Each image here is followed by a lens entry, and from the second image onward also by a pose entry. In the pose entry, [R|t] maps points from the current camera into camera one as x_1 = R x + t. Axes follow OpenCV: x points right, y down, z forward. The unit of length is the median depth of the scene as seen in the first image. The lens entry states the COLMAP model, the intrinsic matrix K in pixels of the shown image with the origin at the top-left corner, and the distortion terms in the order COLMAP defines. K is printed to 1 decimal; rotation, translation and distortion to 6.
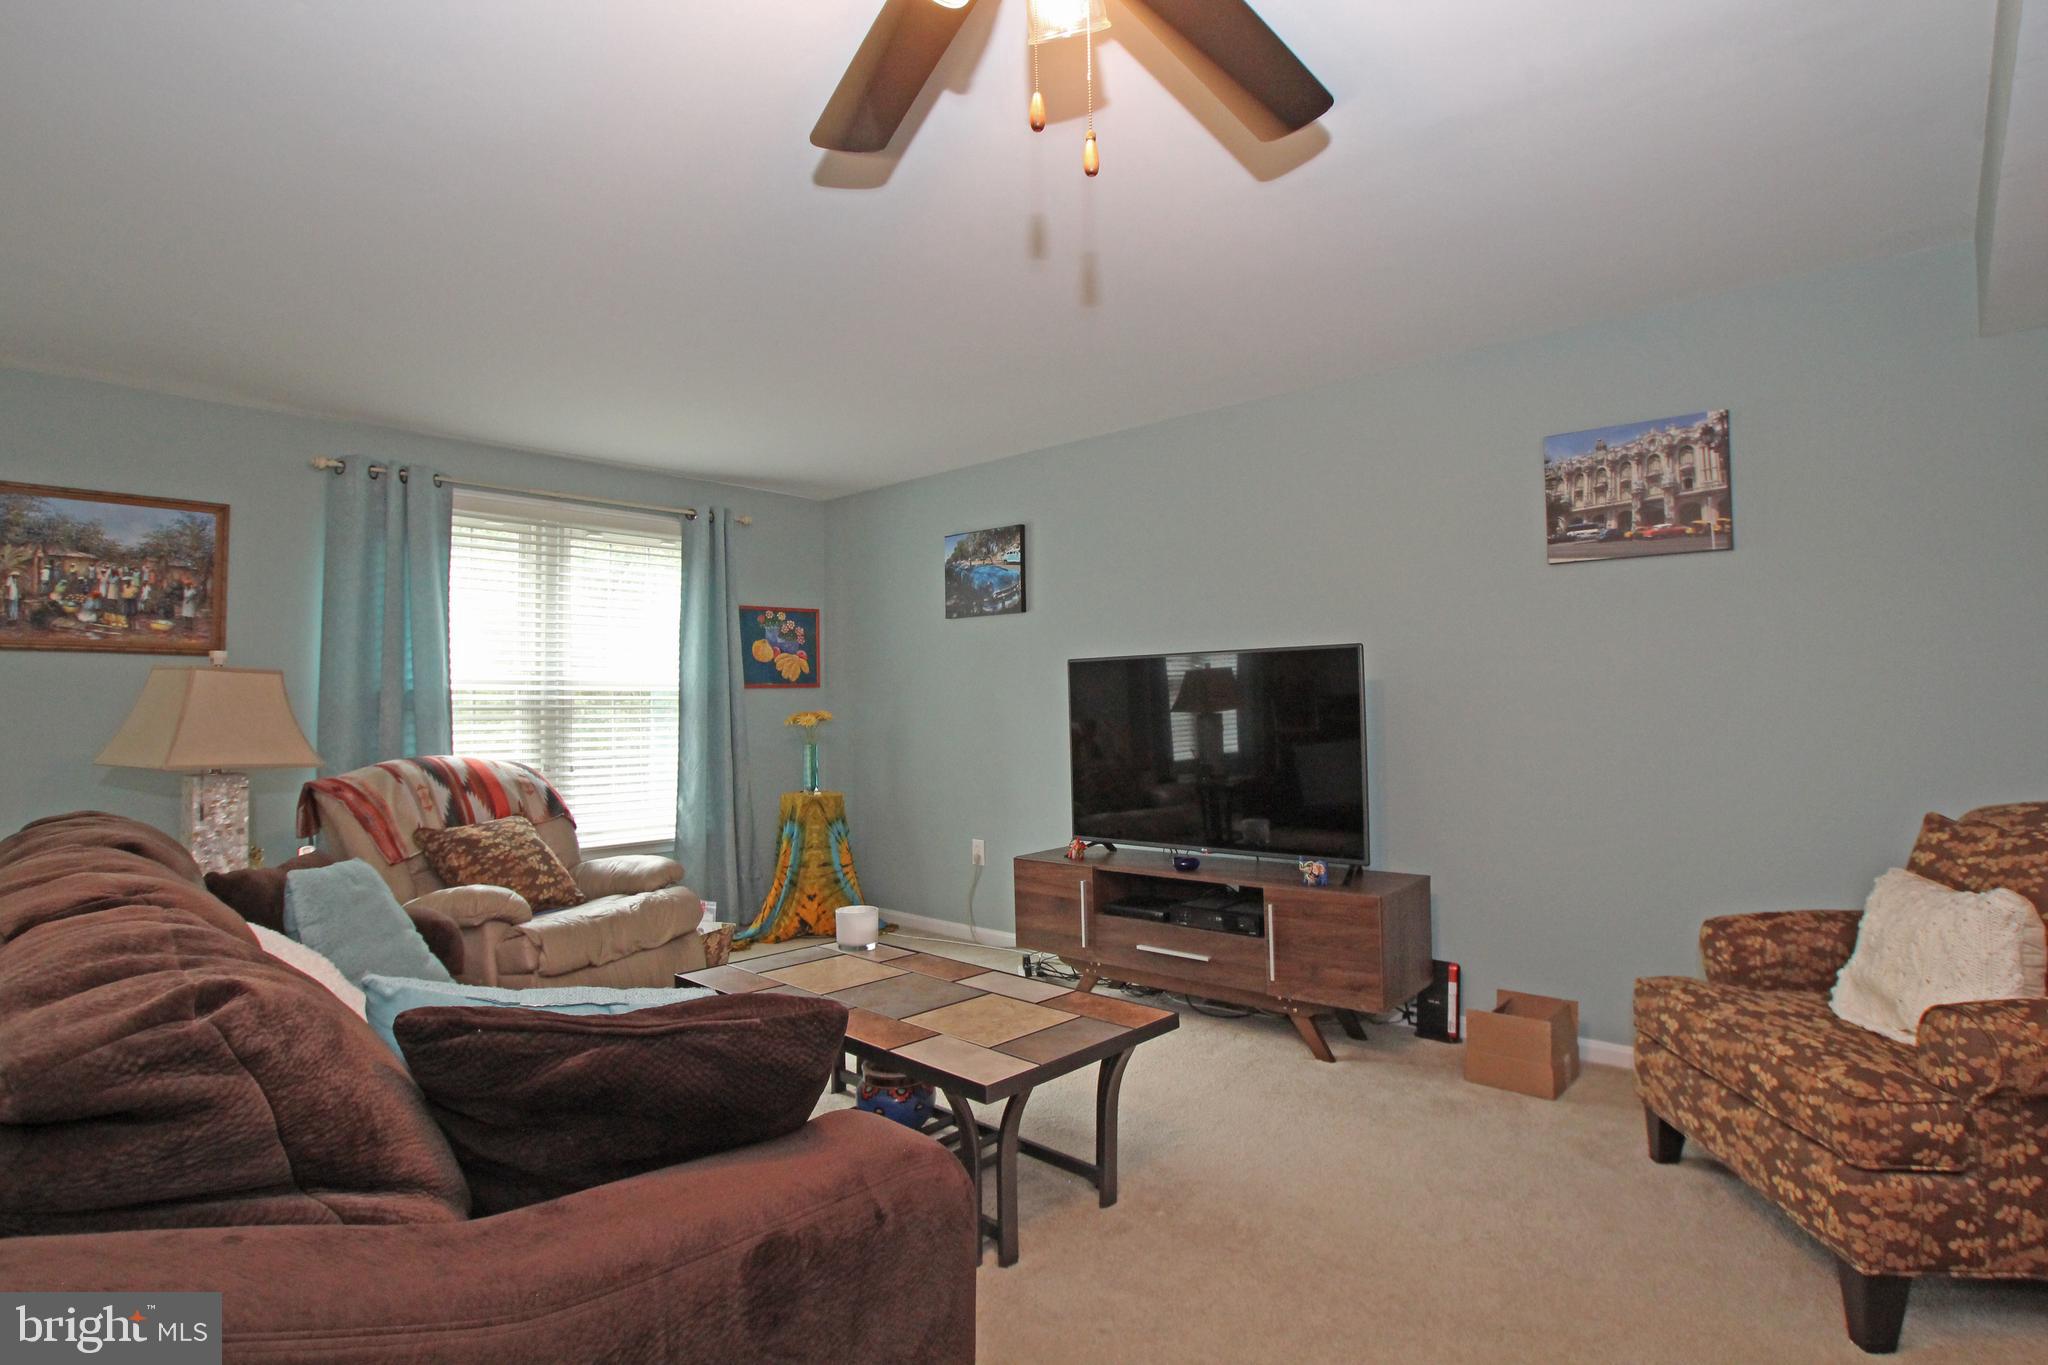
lens RADIAL K [[1061.2, 0, 1005.3], [0, 1061.2, 673.3], [0, 0, 1]] dist [-0.086437, 0.044624]
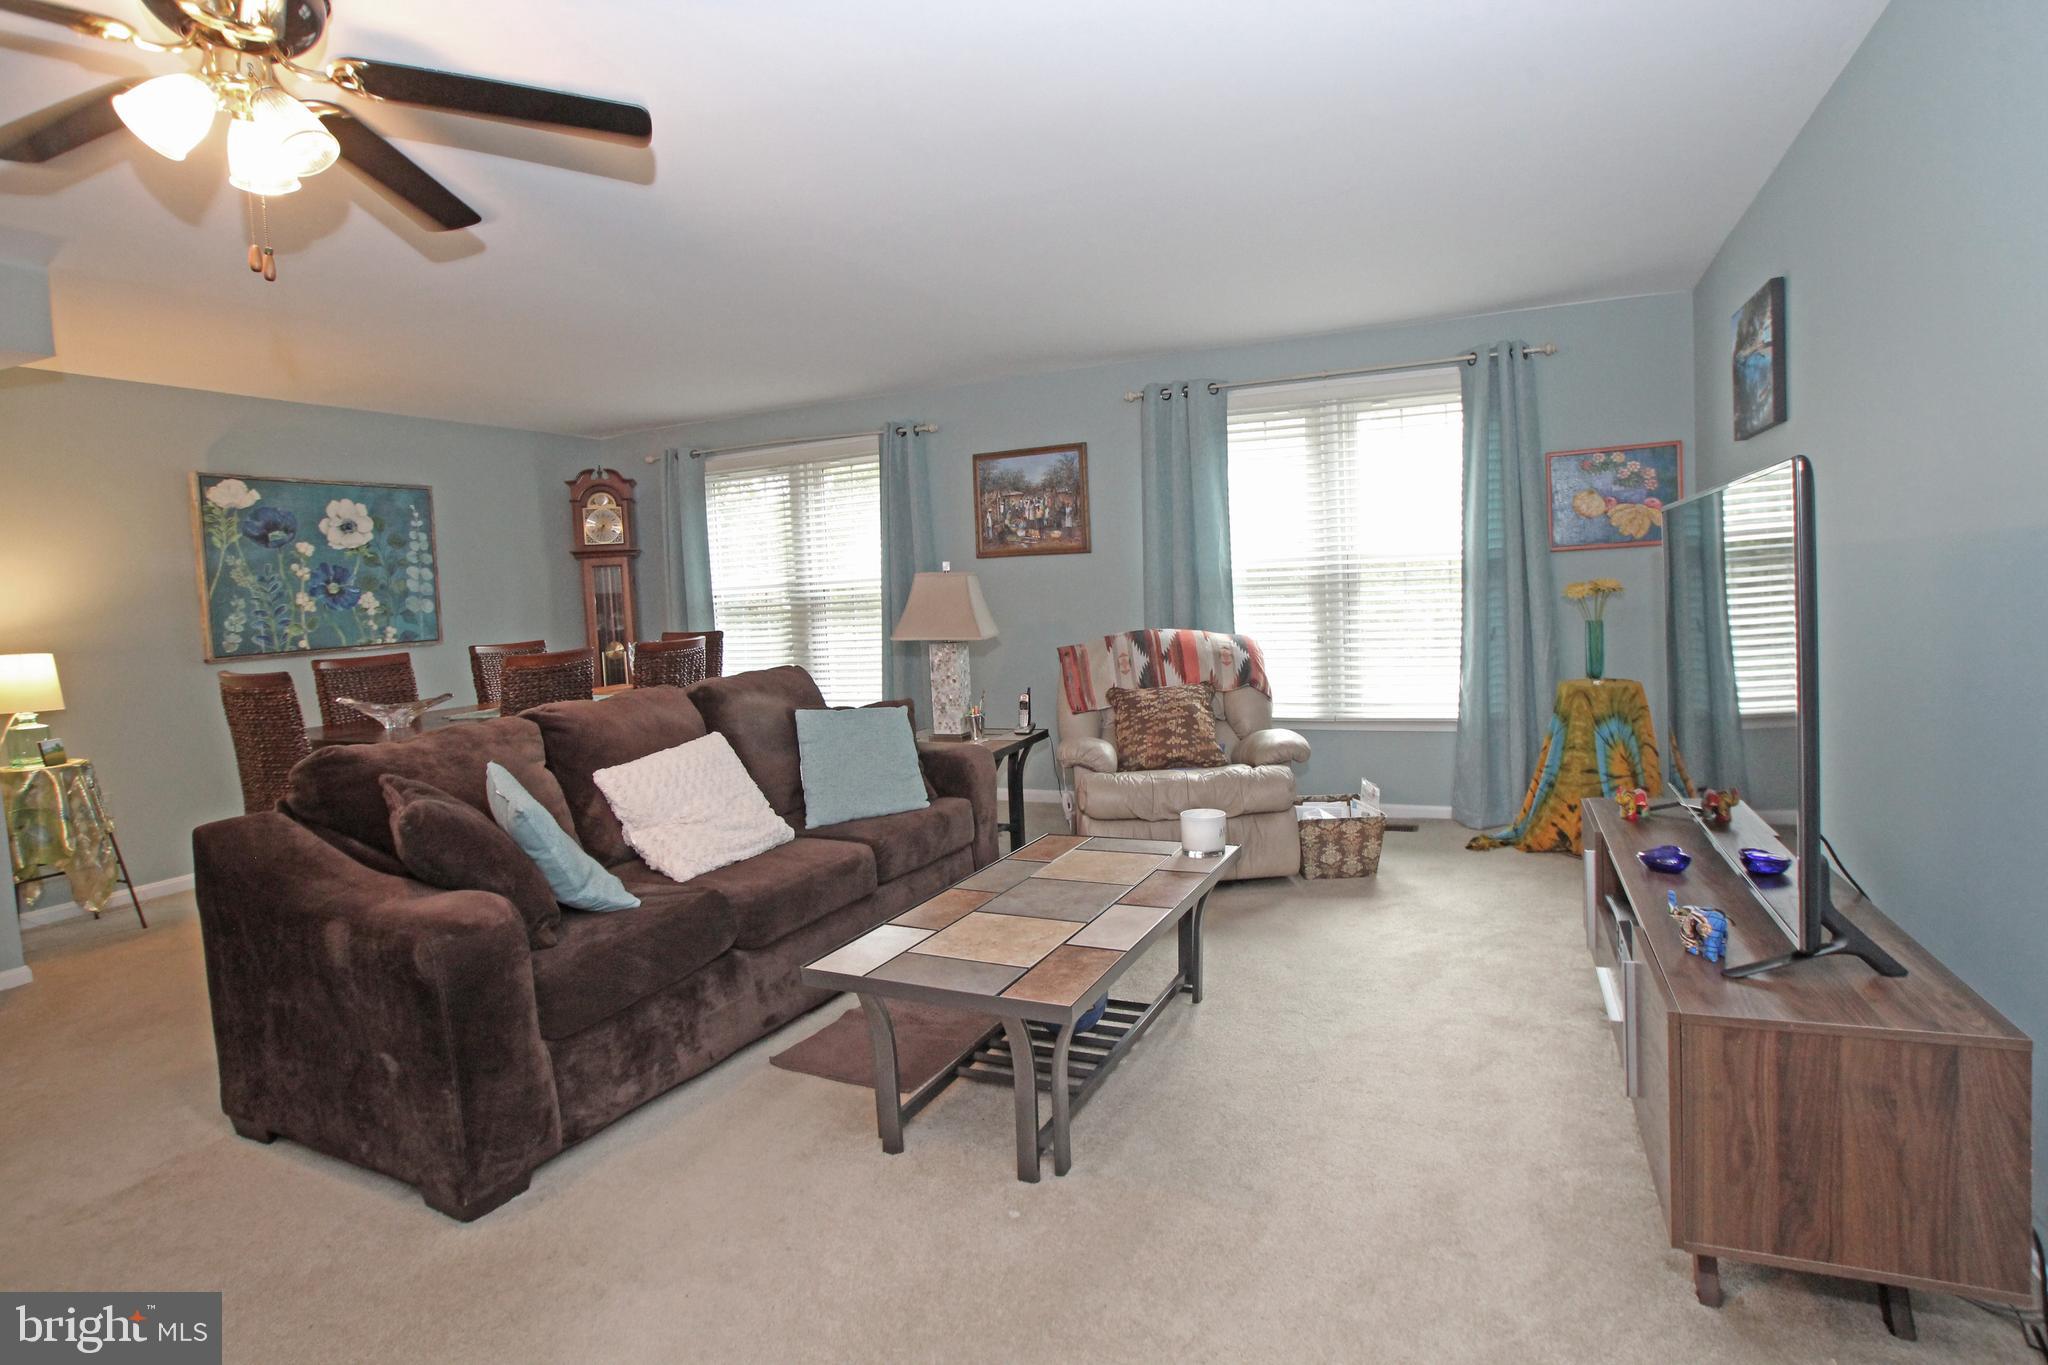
lens RADIAL K [[1032.7, 0, 1057.7], [0, 1032.7, 663.5], [0, 0, 1]] dist [-0.067921, 0.027616]
pose [[0.327042, 0.063045, -0.942904, 0.518955], [0.069937, 0.993421, 0.090680, 0.002084], [0.942418, -0.095600, 0.320482, 0.470164]]
